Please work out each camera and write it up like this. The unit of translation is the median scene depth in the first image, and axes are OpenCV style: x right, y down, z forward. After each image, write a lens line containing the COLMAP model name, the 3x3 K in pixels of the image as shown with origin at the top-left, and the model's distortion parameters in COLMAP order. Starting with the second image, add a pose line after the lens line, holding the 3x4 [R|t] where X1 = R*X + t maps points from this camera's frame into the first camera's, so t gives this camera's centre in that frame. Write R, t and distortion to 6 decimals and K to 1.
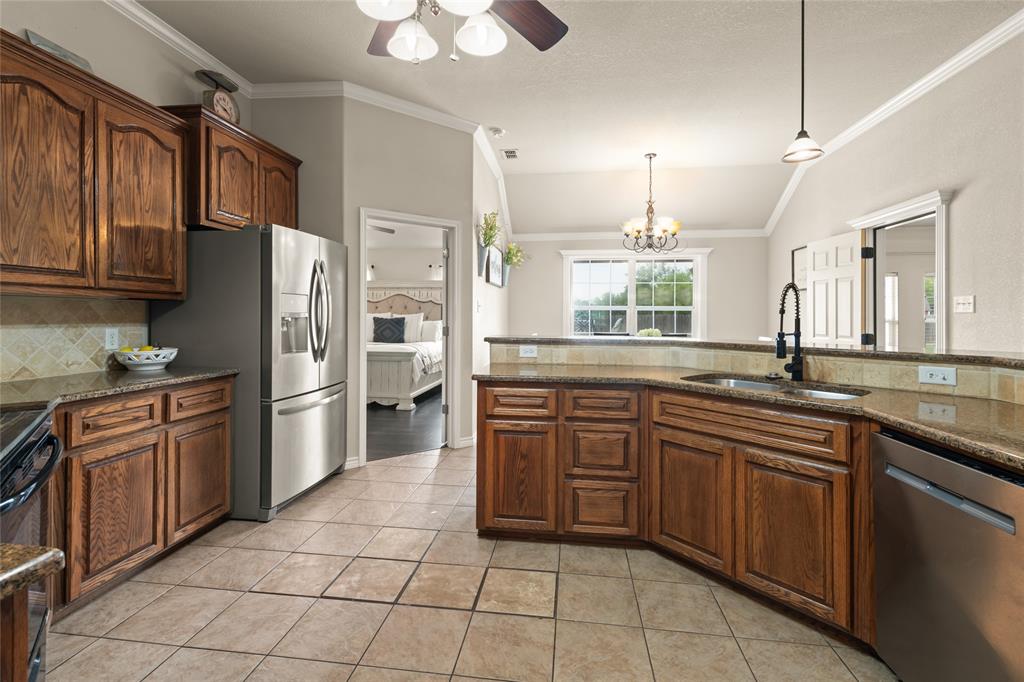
lens RADIAL K [[462.6, 0, 512.0], [0, 462.6, 314.5], [0, 0, 1]] dist [0.002415, -0.000066]
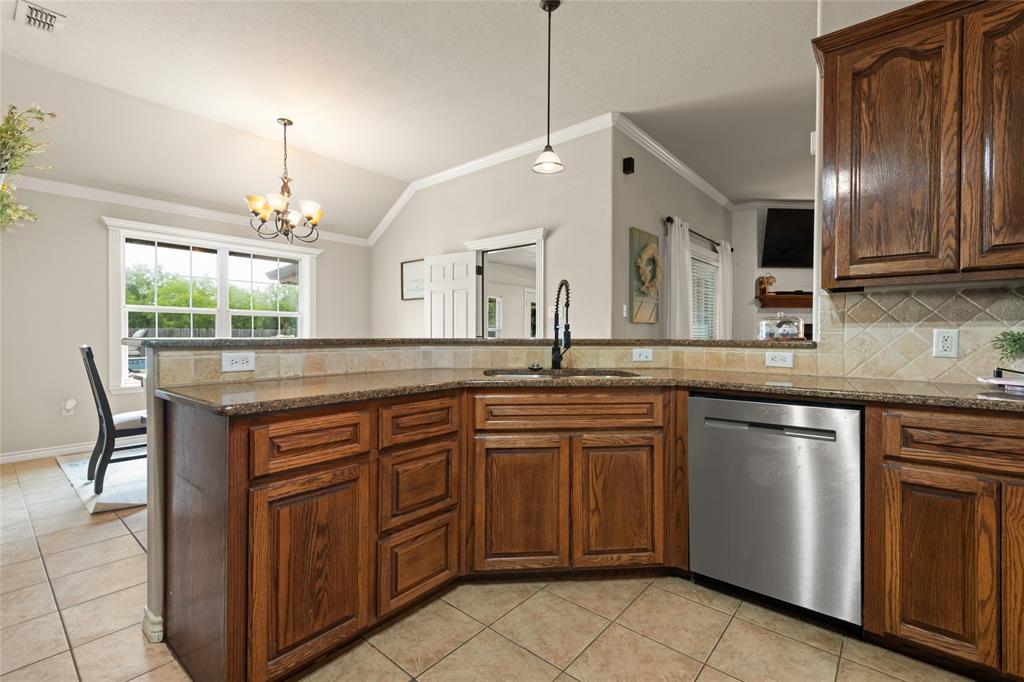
lens RADIAL K [[449.1, 0, 512.0], [0, 449.1, 341.0], [0, 0, 1]] dist [0.008237, -0.000398]
pose [[0.543023, -0.016164, 0.839562, -0.329758], [-0.002320, 0.999782, 0.020750, 0.051092], [-0.839714, -0.013216, 0.542868, 0.488698]]
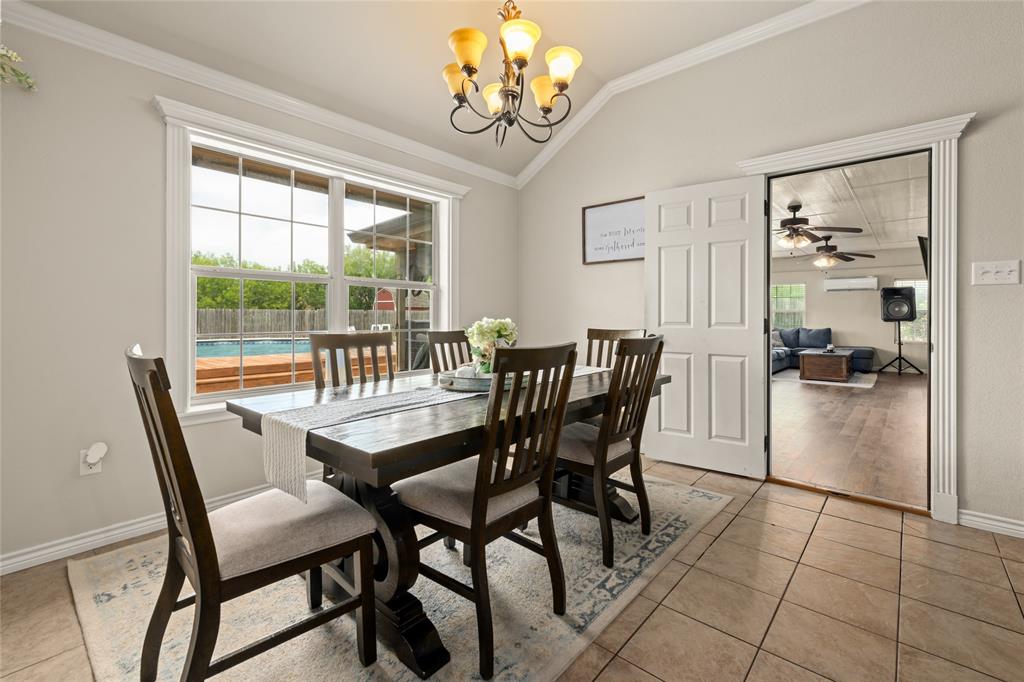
lens RADIAL K [[448.5, 0, 515.2], [0, 448.5, 317.5], [0, 0, 1]] dist [0.008910, -0.000512]
pose [[0.556536, -0.011306, 0.830747, -0.079777], [0.001510, 0.999920, 0.012597, 0.052912], [-0.830822, -0.005756, 0.556508, 1.638387]]
